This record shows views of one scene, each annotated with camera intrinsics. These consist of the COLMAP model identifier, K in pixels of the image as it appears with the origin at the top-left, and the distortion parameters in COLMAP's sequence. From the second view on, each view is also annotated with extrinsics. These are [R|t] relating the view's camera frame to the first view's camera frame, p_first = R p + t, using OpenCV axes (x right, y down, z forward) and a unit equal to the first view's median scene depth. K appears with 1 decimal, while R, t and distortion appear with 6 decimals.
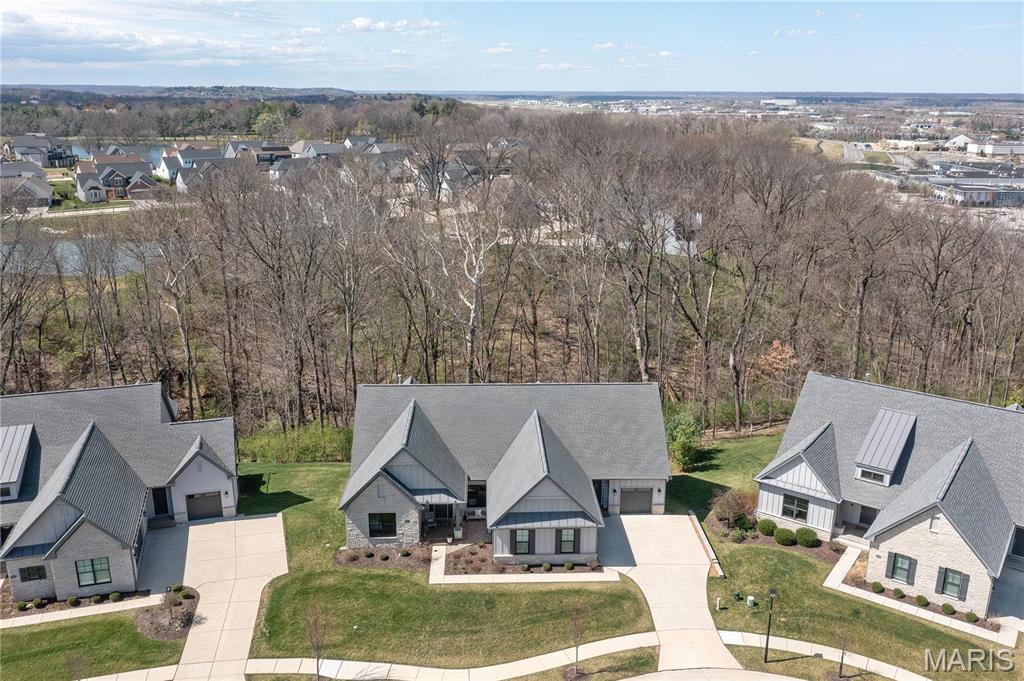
lens RADIAL K [[834.7, 0, 515.6], [0, 834.7, 343.1], [0, 0, 1]] dist [0.000766, 0.002658]
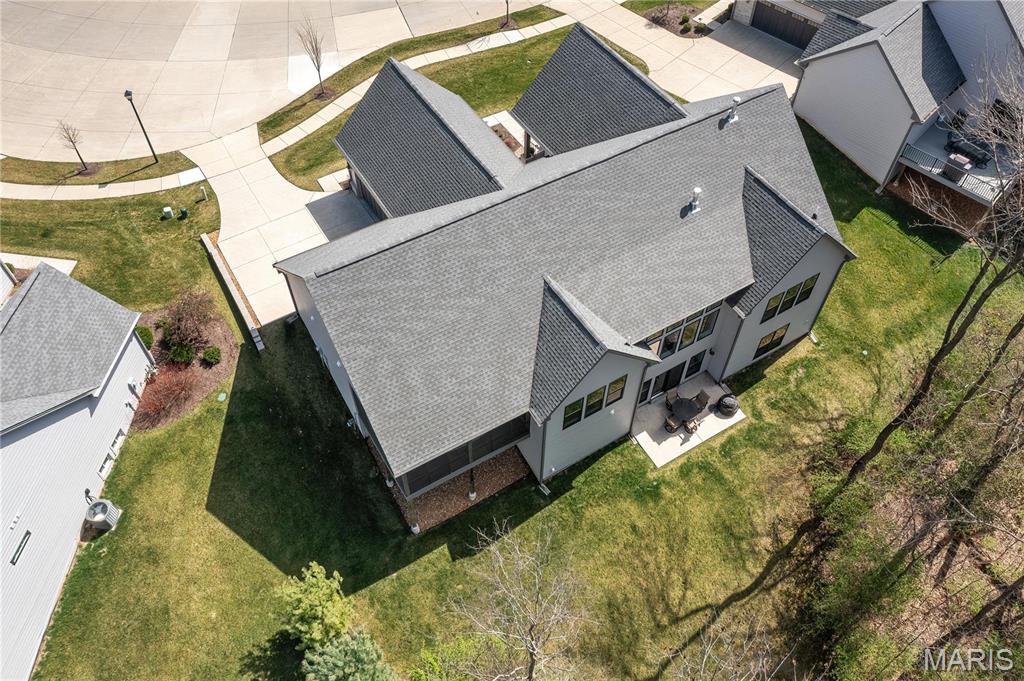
lens RADIAL K [[805.8, 0, 515.1], [0, 805.8, 341.4], [0, 0, 1]] dist [-0.009790, 0.004015]
pose [[-0.873523, 0.380106, -0.304100, 0.251894], [-0.152150, 0.380217, 0.912297, -0.426473], [0.462393, 0.843181, -0.274295, 1.399877]]
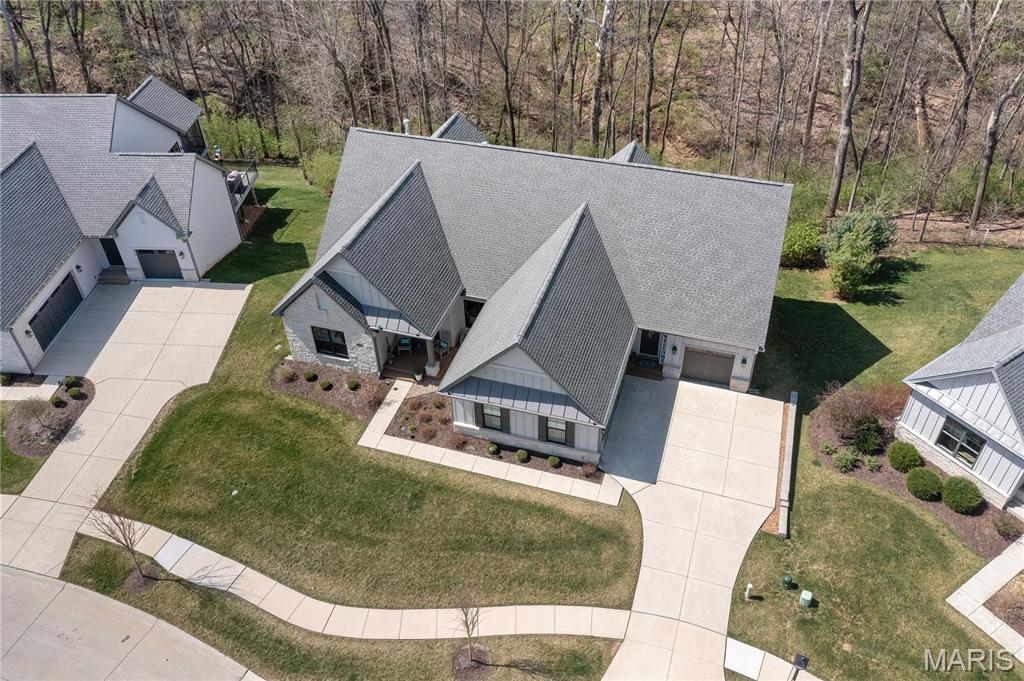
lens RADIAL K [[805.8, 0, 515.1], [0, 805.8, 341.4], [0, 0, 1]] dist [-0.009790, 0.004015]
pose [[0.939893, 0.200167, -0.276648, 0.190711], [-0.072800, 0.909007, 0.410373, -0.085959], [0.333618, -0.365567, 0.868942, 0.444767]]
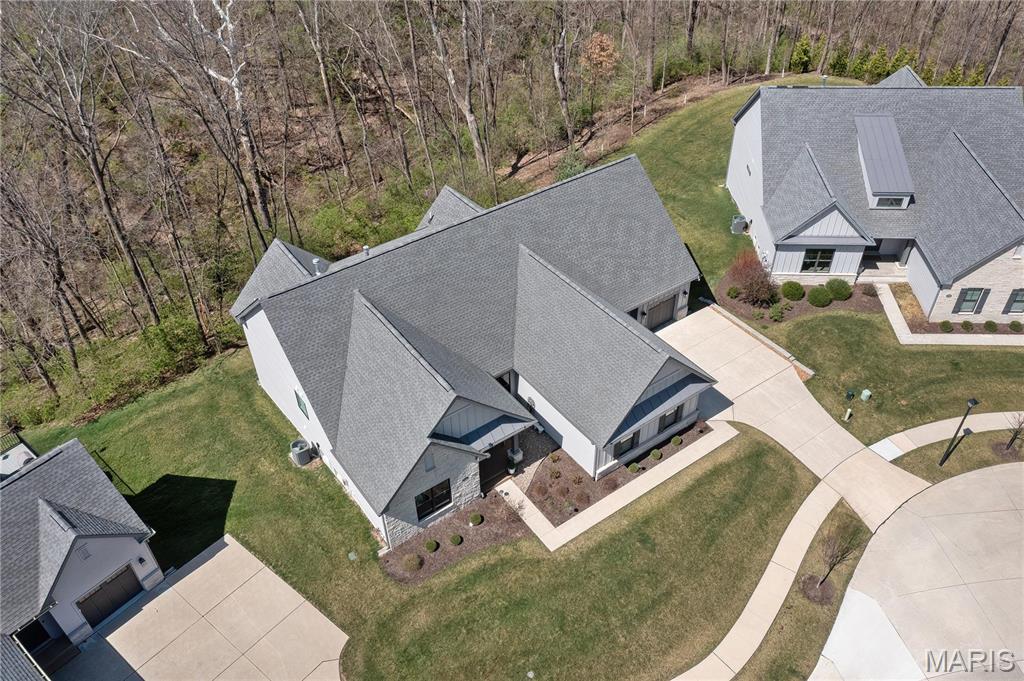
lens RADIAL K [[805.8, 0, 515.1], [0, 805.8, 341.4], [0, 0, 1]] dist [-0.009790, 0.004015]
pose [[0.832688, -0.374680, 0.407732, -0.323315], [0.178976, 0.878905, 0.442146, -0.167259], [-0.524021, -0.295195, 0.798913, 0.495238]]
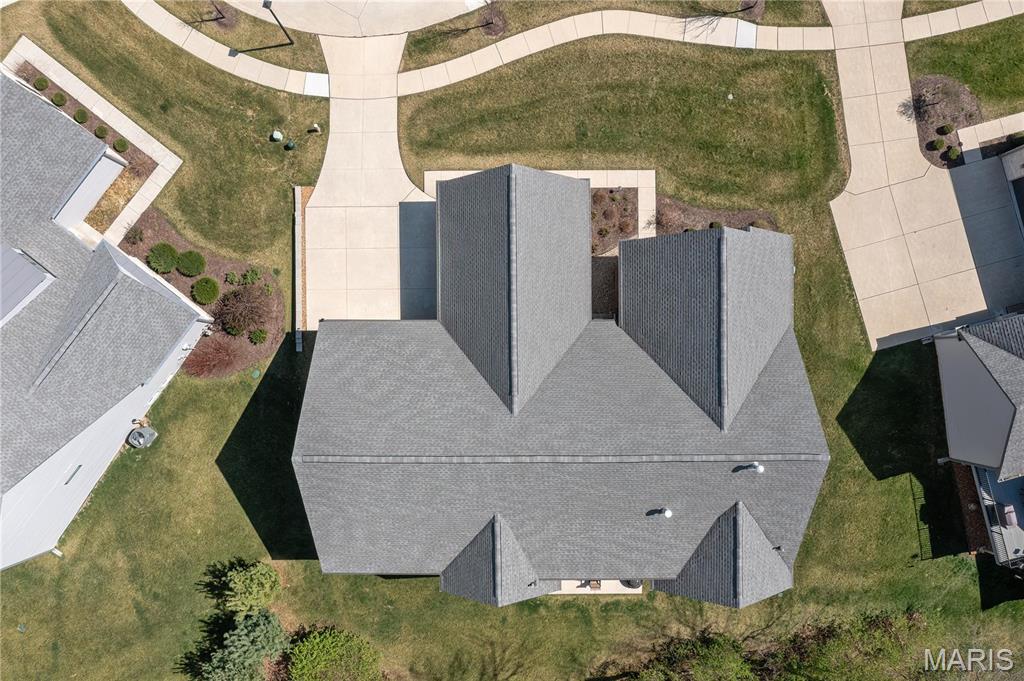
lens RADIAL K [[814.3, 0, 510.8], [0, 814.3, 388.0], [0, 0, 1]] dist [-0.007513, -0.000516]
pose [[-0.999547, -0.030079, 0.000257, 0.031609], [0.009407, -0.304464, 0.952477, -0.523052], [-0.028571, 0.952049, 0.304609, 0.912702]]
